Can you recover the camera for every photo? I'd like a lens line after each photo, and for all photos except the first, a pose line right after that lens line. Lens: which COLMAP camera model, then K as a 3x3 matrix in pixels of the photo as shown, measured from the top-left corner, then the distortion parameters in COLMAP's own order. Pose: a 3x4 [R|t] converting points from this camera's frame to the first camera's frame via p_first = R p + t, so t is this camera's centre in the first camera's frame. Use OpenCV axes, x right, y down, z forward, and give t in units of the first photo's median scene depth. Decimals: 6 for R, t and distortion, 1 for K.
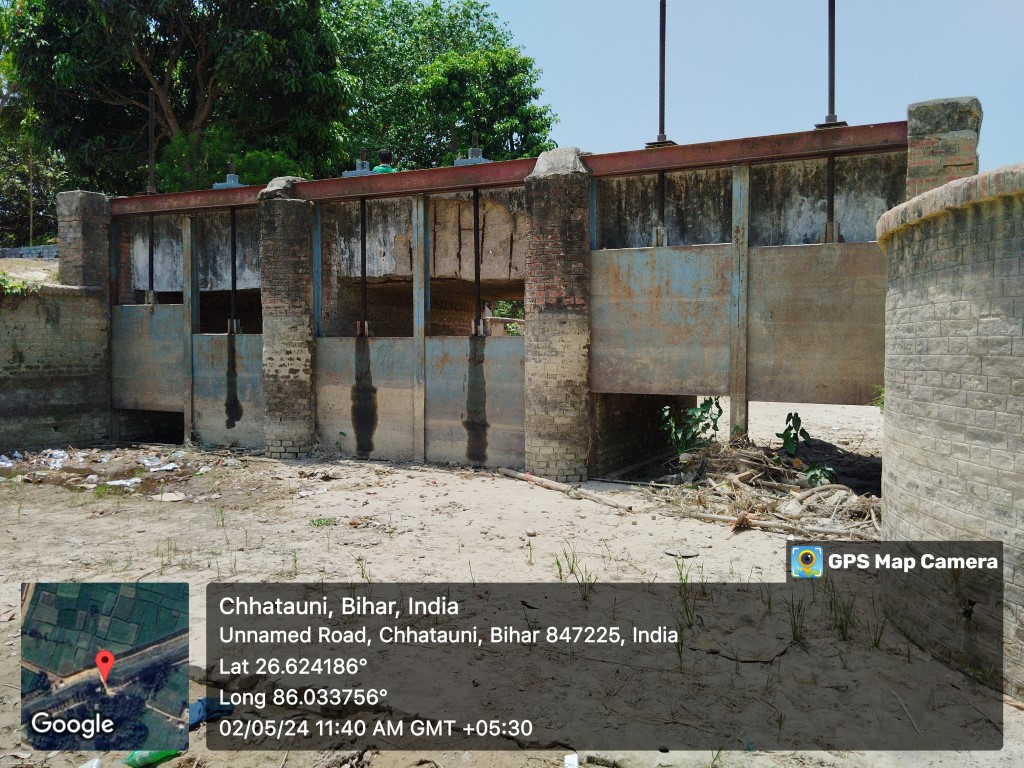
lens RADIAL K [[858.0, 0, 520.5], [0, 858.0, 385.2], [0, 0, 1]] dist [0.060693, -0.132187]
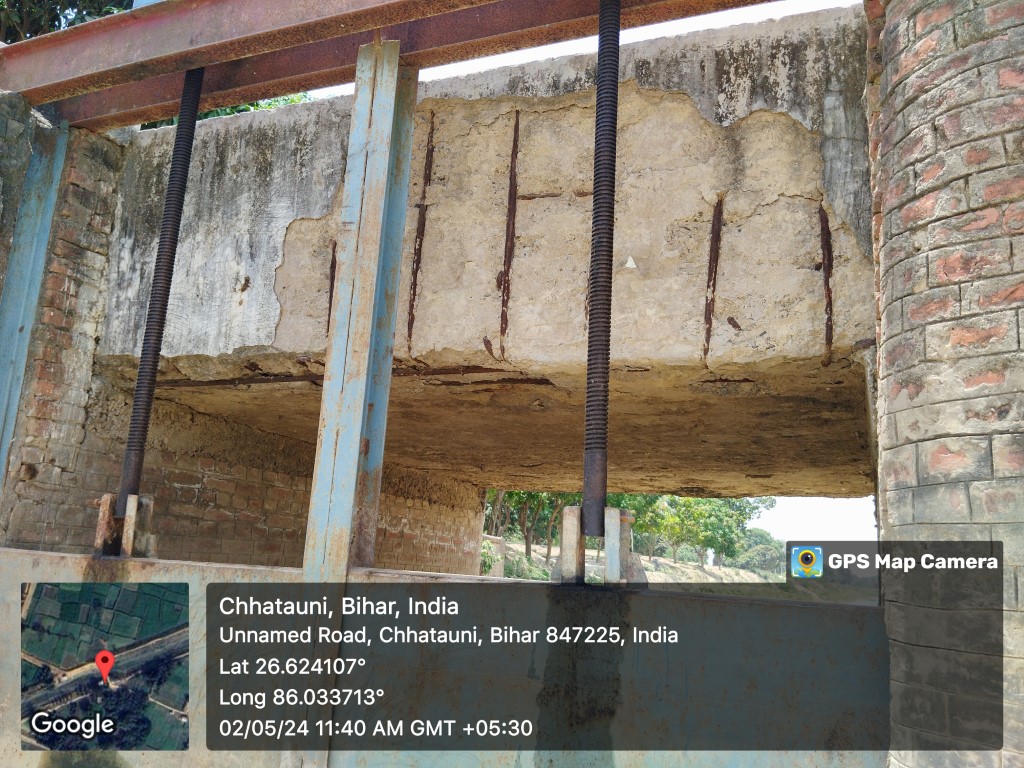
lens RADIAL K [[858.0, 0, 513.1], [0, 858.0, 378.6], [0, 0, 1]] dist [0.060693, -0.132187]
pose [[0.995771, 0.074555, 0.053677, -0.081026], [-0.057970, 0.963203, -0.262450, -0.046598], [-0.071269, 0.258229, 0.963451, 0.735189]]
